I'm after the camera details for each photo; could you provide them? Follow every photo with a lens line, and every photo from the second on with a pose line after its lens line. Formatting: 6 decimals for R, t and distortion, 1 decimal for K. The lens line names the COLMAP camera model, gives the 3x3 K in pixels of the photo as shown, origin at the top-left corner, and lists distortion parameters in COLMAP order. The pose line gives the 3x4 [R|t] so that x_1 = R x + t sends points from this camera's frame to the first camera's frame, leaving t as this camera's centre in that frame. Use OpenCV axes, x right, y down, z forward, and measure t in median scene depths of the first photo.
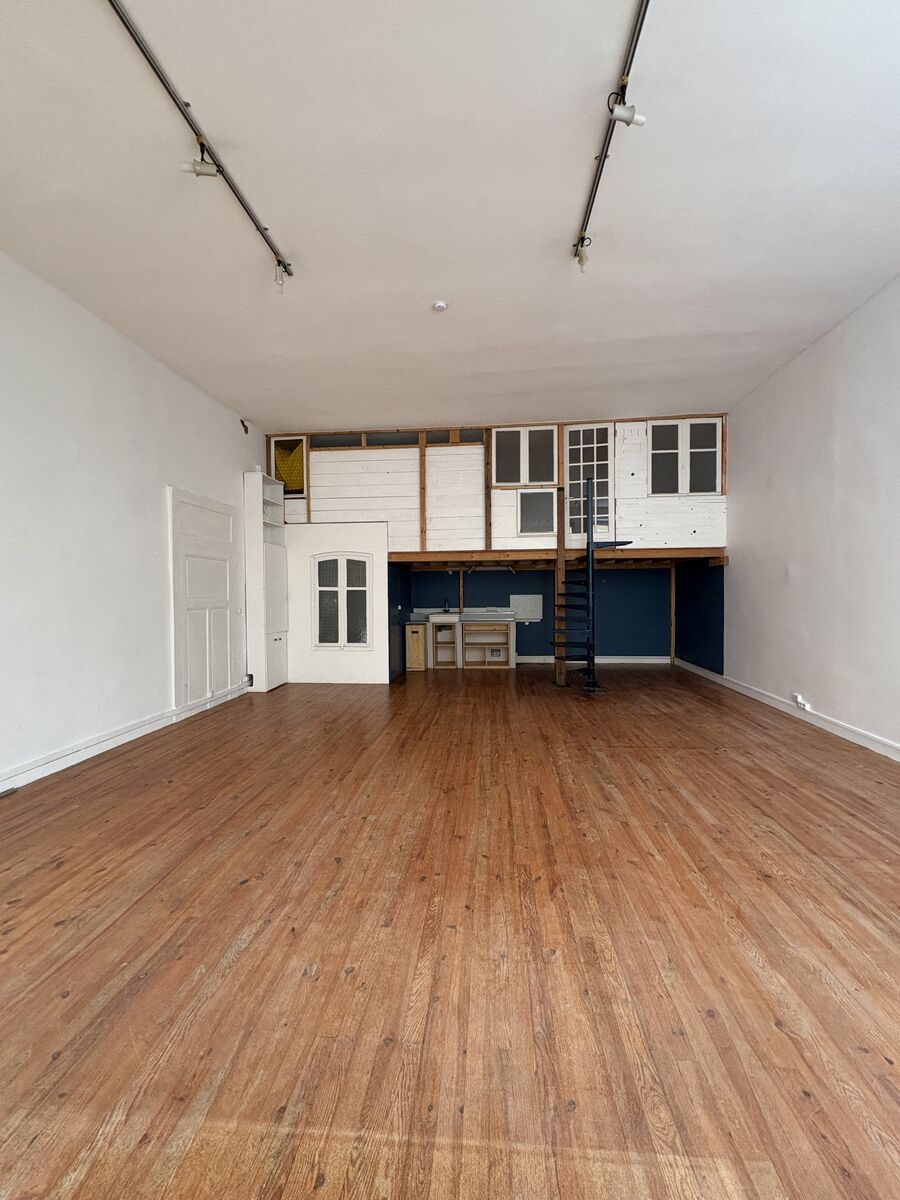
lens RADIAL K [[477.0, 0, 450.0], [0, 477.0, 600.0], [0, 0, 1]] dist [0.001783, 0.000118]
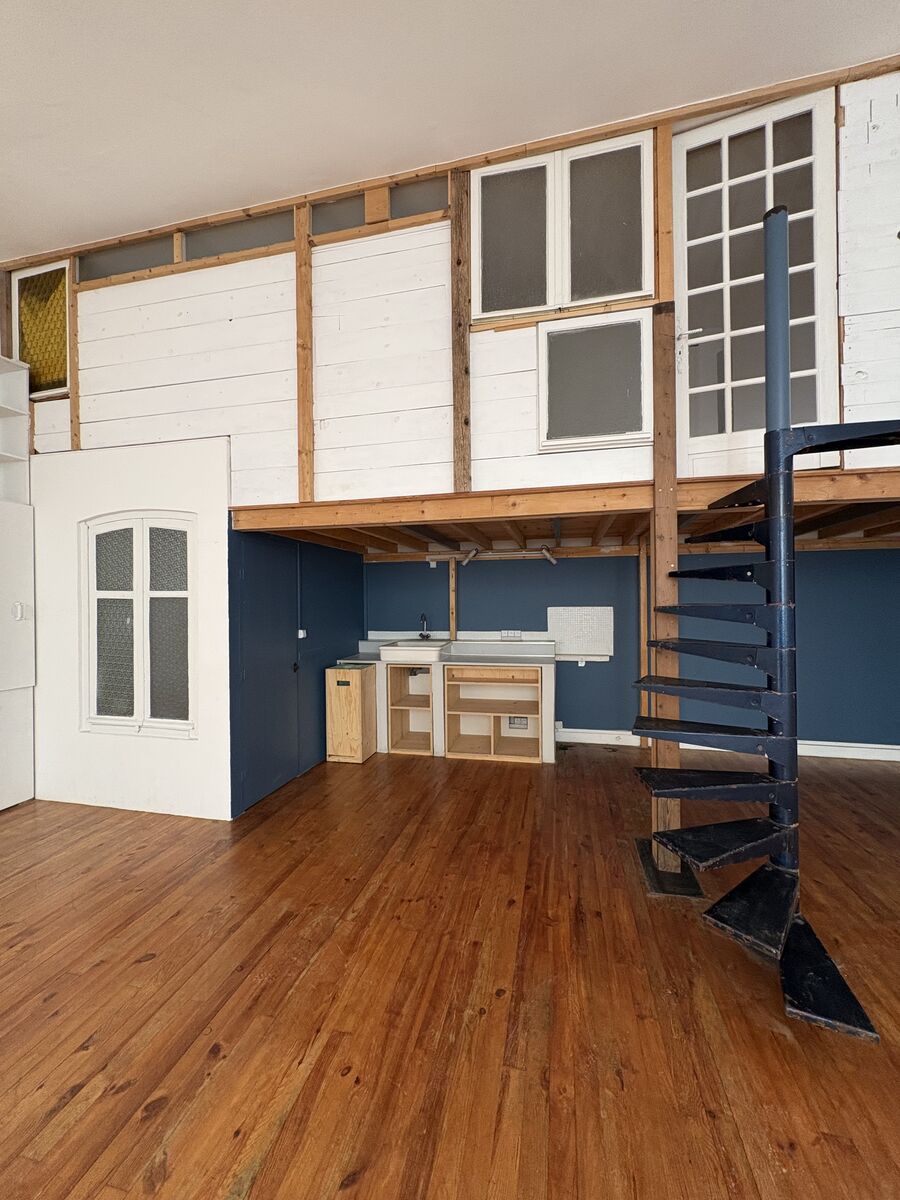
lens RADIAL K [[477.0, 0, 450.0], [0, 477.0, 600.0], [0, 0, 1]] dist [0.001783, 0.000118]
pose [[0.989696, -0.000436, -0.143181, 0.124418], [-0.001964, 0.999860, -0.016622, -0.012140], [0.143168, 0.016732, 0.989557, 0.621224]]
